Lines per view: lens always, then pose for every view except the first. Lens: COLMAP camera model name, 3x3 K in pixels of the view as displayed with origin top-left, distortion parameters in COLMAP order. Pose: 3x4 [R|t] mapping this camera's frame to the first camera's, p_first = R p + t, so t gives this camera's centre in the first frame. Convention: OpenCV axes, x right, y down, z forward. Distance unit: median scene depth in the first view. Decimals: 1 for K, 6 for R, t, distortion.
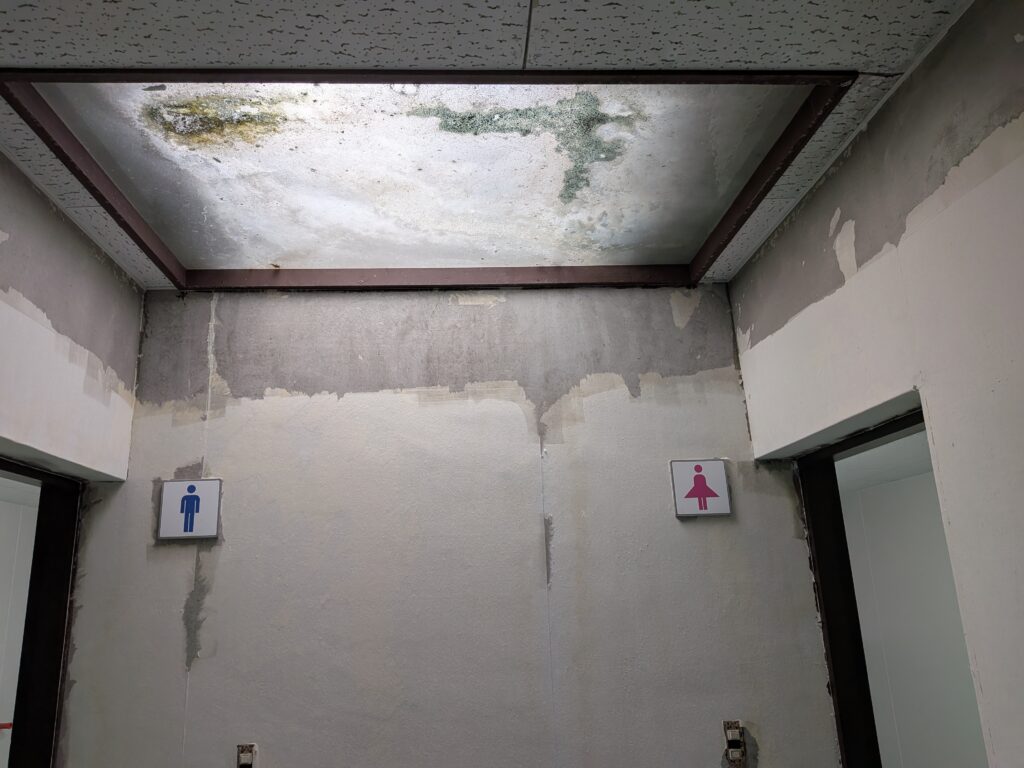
lens RADIAL K [[761.4, 0, 512.0], [0, 761.4, 384.0], [0, 0, 1]] dist [-0.016951, 0.000249]
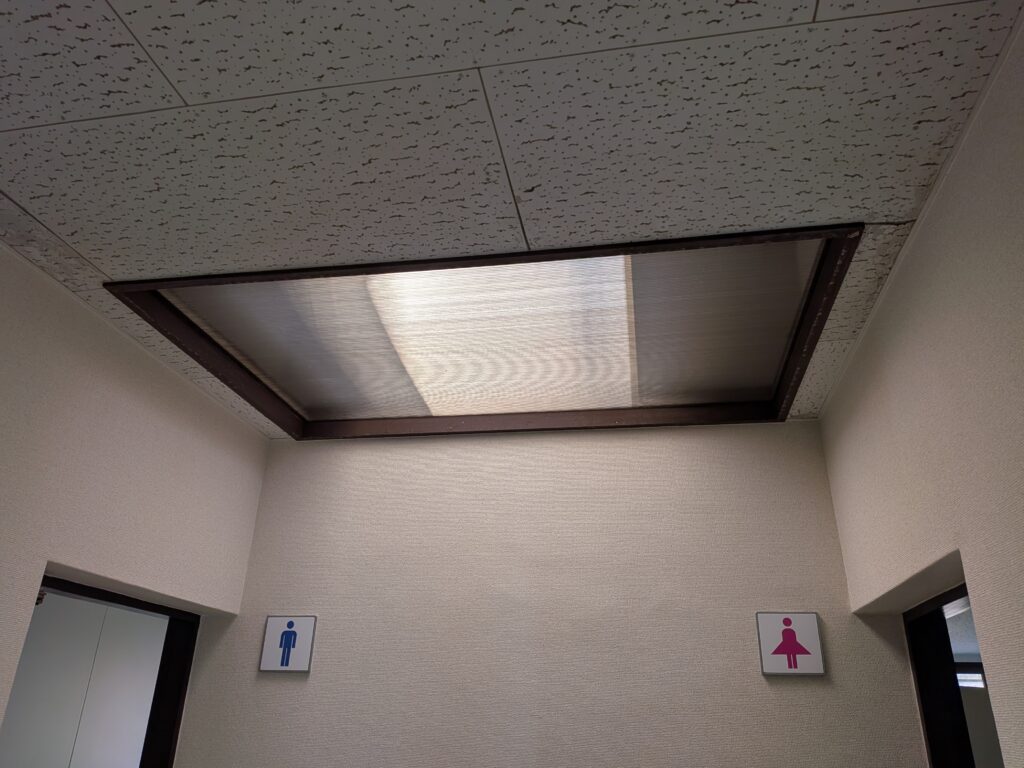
lens RADIAL K [[760.8, 0, 523.6], [0, 760.8, 385.3], [0, 0, 1]] dist [0.058432, -0.096104]
pose [[0.970639, -0.035573, -0.237896, 0.239520], [-0.000423, 0.988750, -0.149578, -0.050176], [0.240540, 0.145287, 0.959704, -0.033009]]
